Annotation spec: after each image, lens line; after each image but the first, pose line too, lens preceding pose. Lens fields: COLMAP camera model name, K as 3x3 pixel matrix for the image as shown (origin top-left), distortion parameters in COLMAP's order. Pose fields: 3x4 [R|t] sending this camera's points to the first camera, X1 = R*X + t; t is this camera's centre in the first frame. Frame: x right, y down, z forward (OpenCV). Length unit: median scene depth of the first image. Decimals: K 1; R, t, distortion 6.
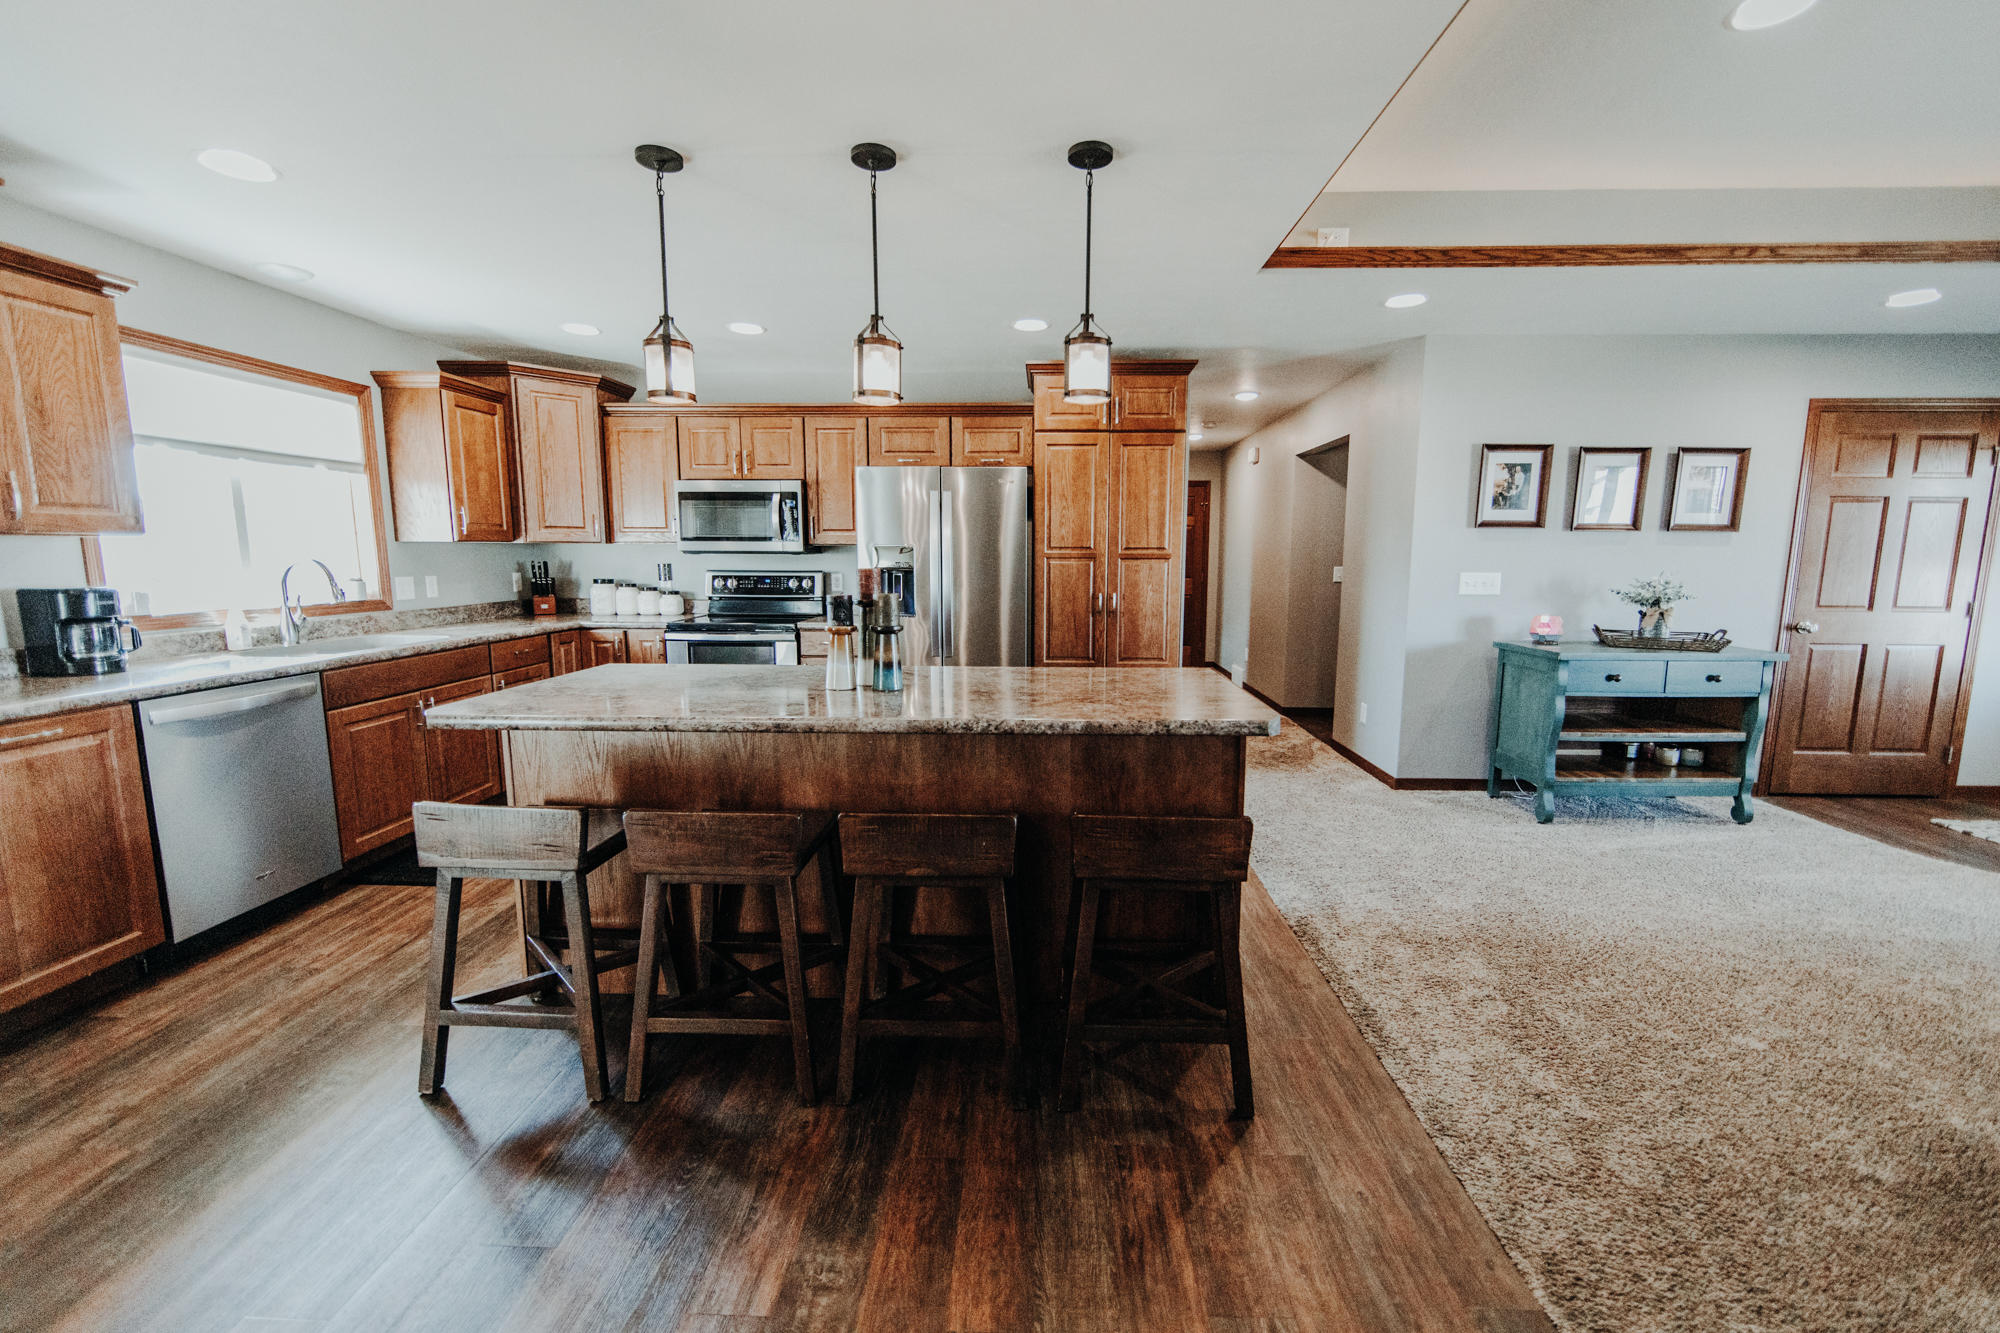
lens RADIAL K [[791.9, 0, 997.7], [0, 791.9, 668.6], [0, 0, 1]] dist [-0.006763, 0.001205]
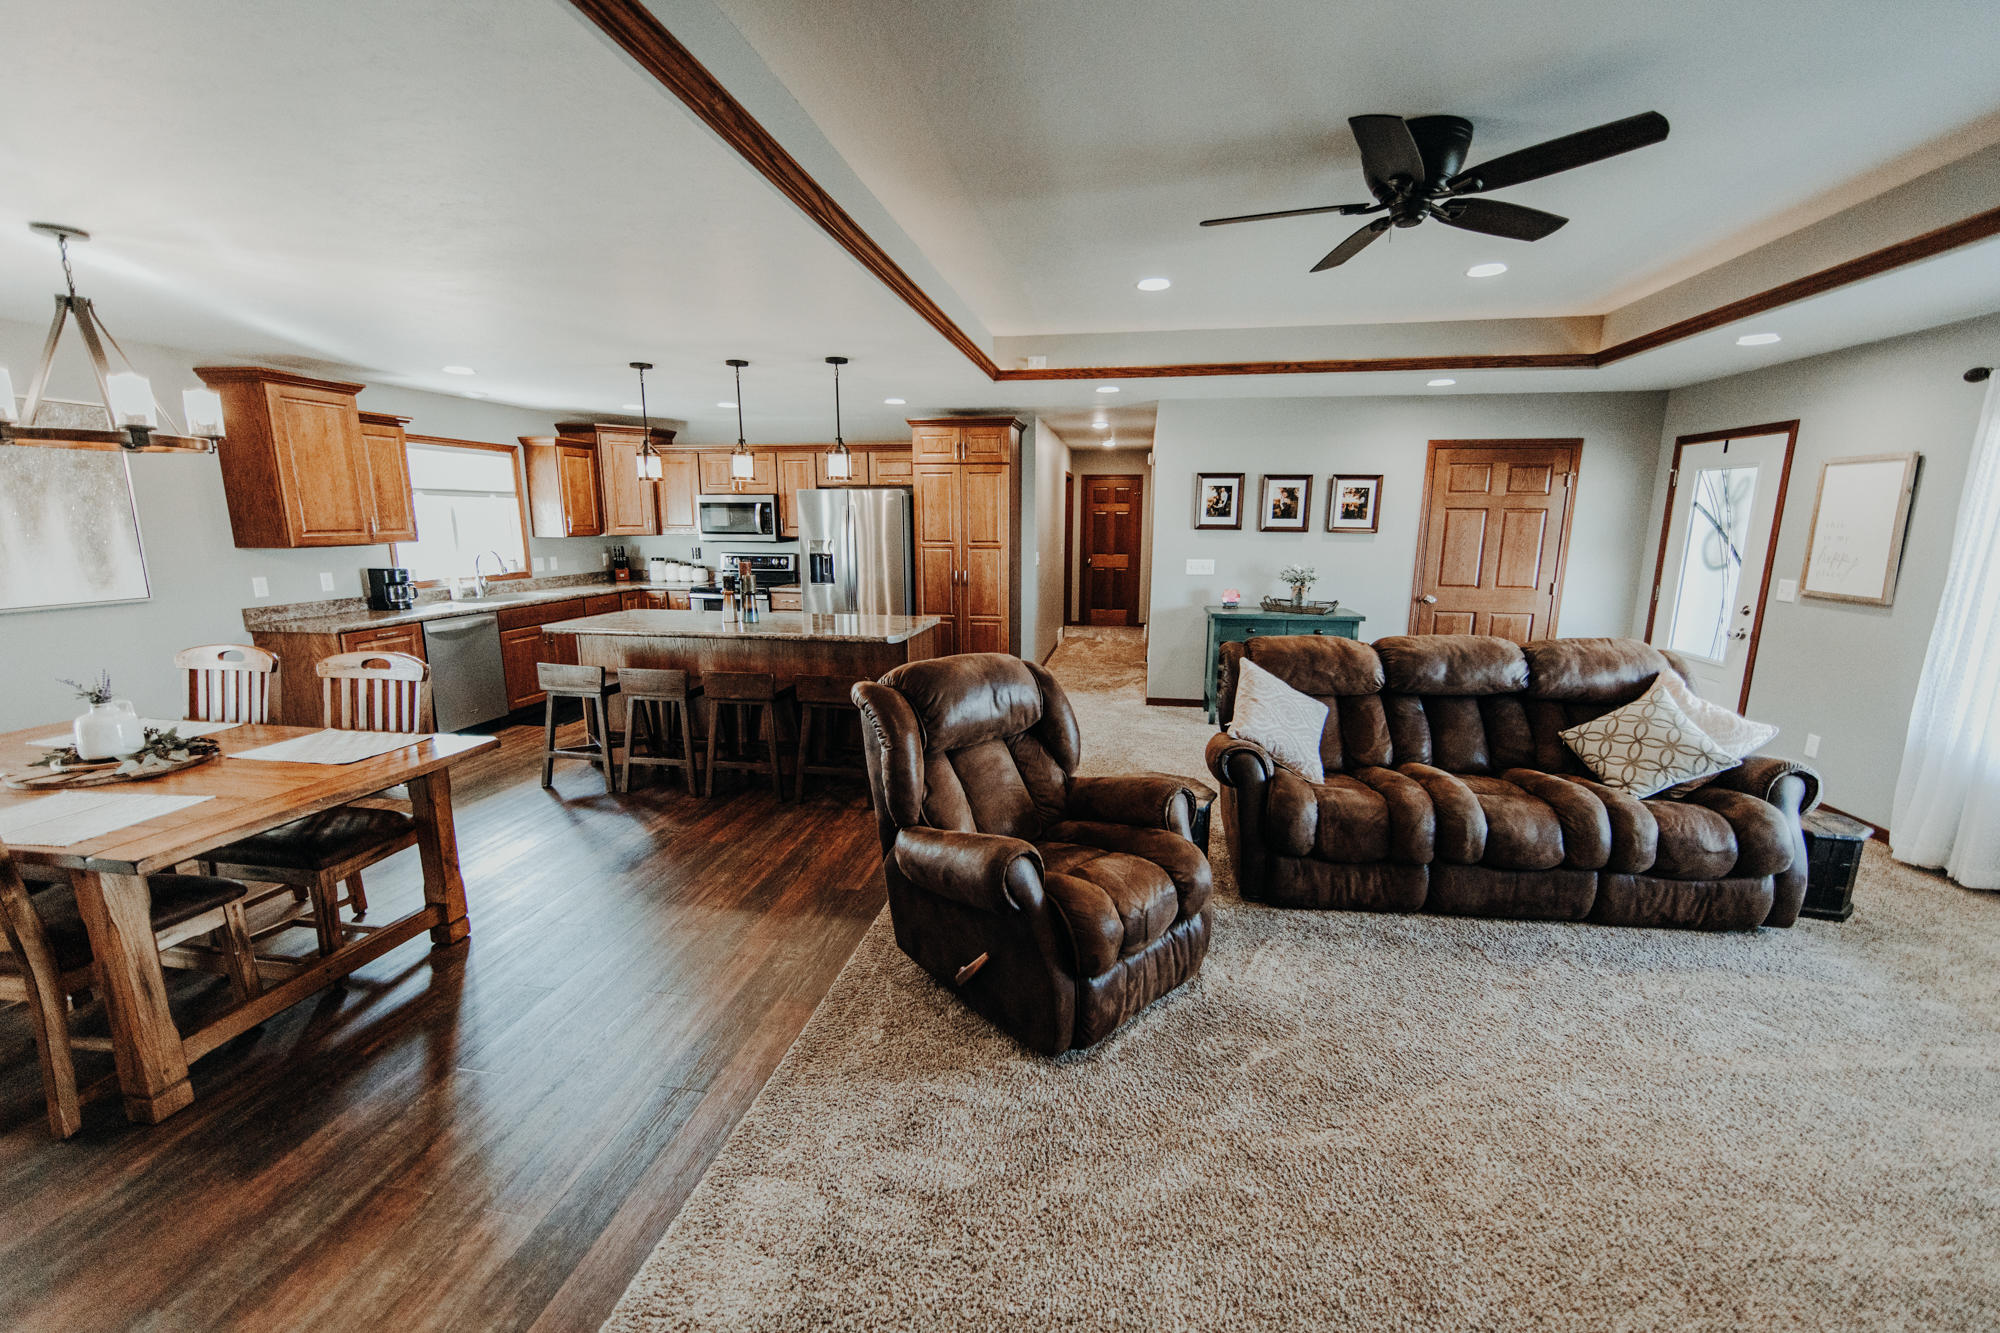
lens RADIAL K [[791.9, 0, 993.1], [0, 791.9, 683.3], [0, 0, 1]] dist [-0.006763, 0.001205]
pose [[0.990556, 0.028716, -0.134066, 0.448408], [-0.020179, 0.997707, 0.064611, 0.022684], [0.135613, -0.061295, 0.988864, -0.558360]]
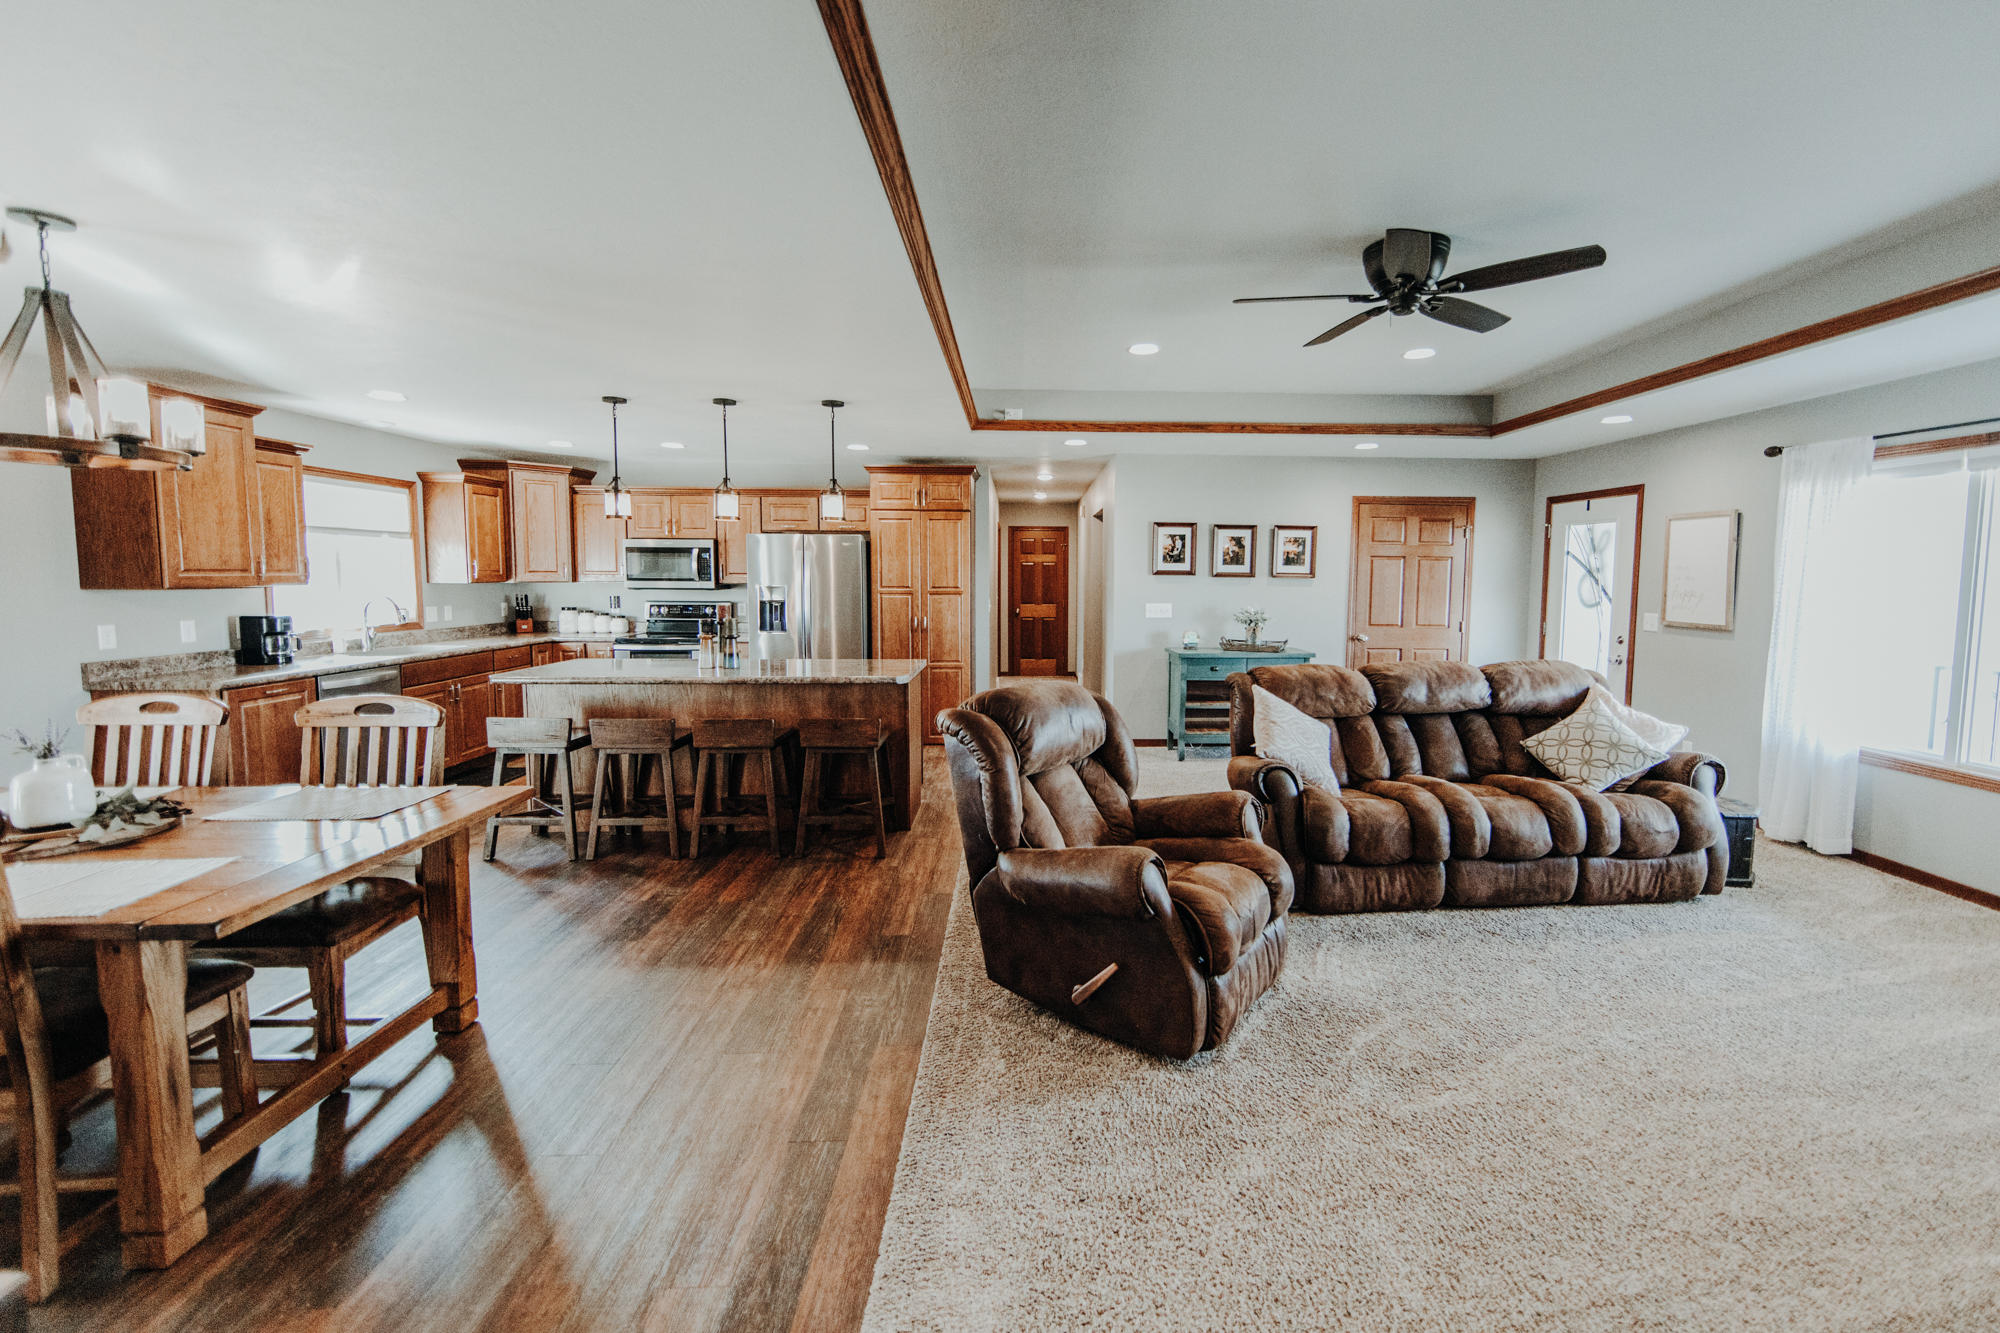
lens RADIAL K [[833.5, 0, 1038.1], [0, 833.5, 647.9], [0, 0, 1]] dist [-0.004511, 0.000548]
pose [[0.997617, -0.003259, 0.068921, 0.273493], [0.007106, 0.998425, -0.055652, 0.055947], [-0.068631, 0.056009, 0.996069, -0.627239]]
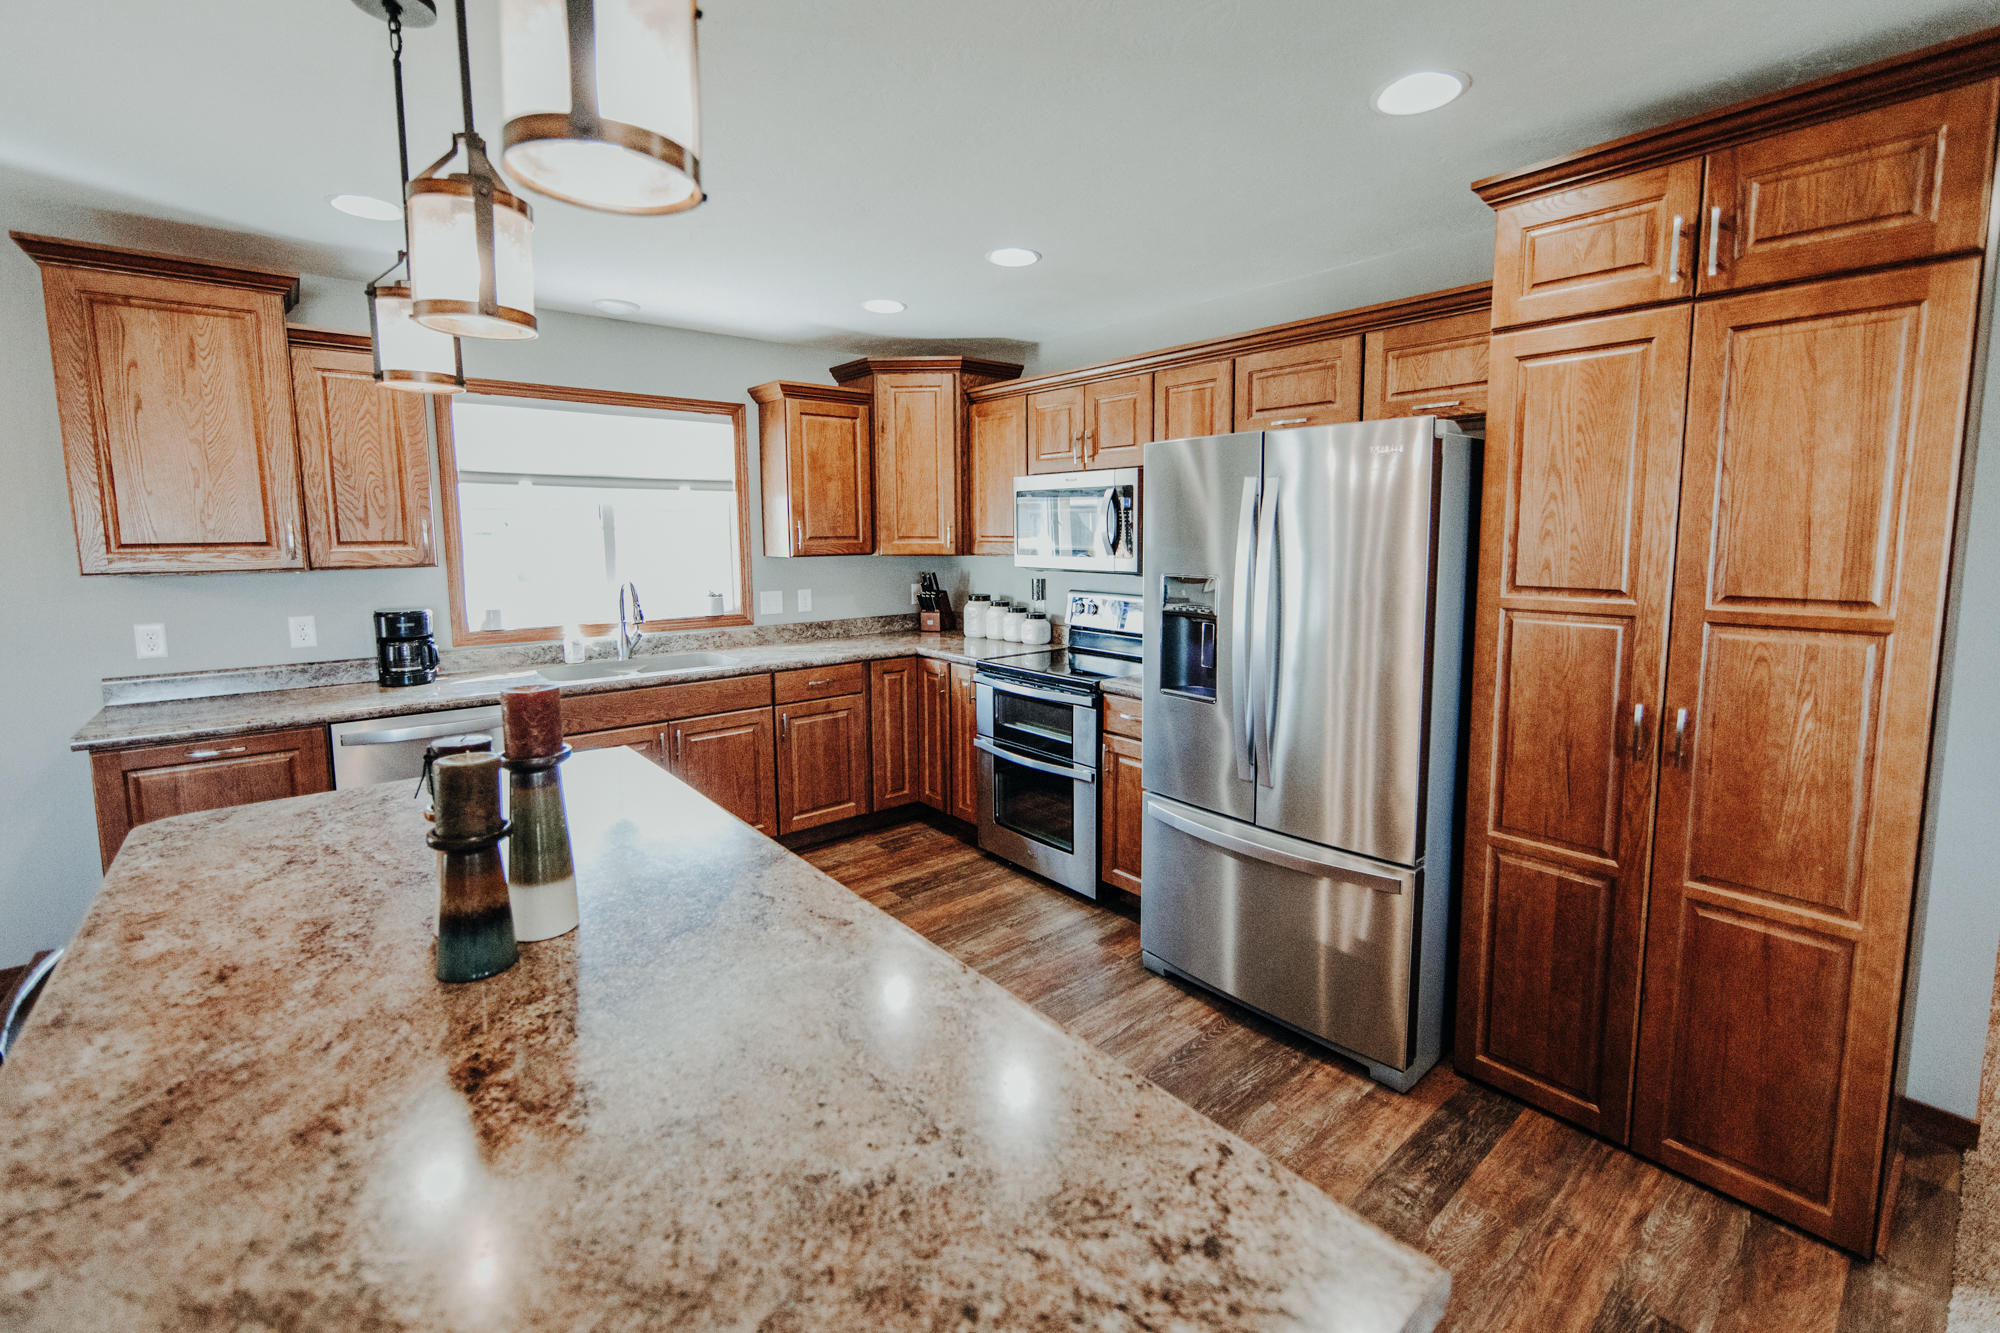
lens RADIAL K [[833.5, 0, 1044.9], [0, 833.5, 620.6], [0, 0, 1]] dist [-0.004511, 0.000548]
pose [[0.690430, 0.071887, -0.719819, 0.242978], [-0.097877, 0.995183, 0.005505, -0.120261], [0.716747, 0.066653, 0.694140, 0.528412]]
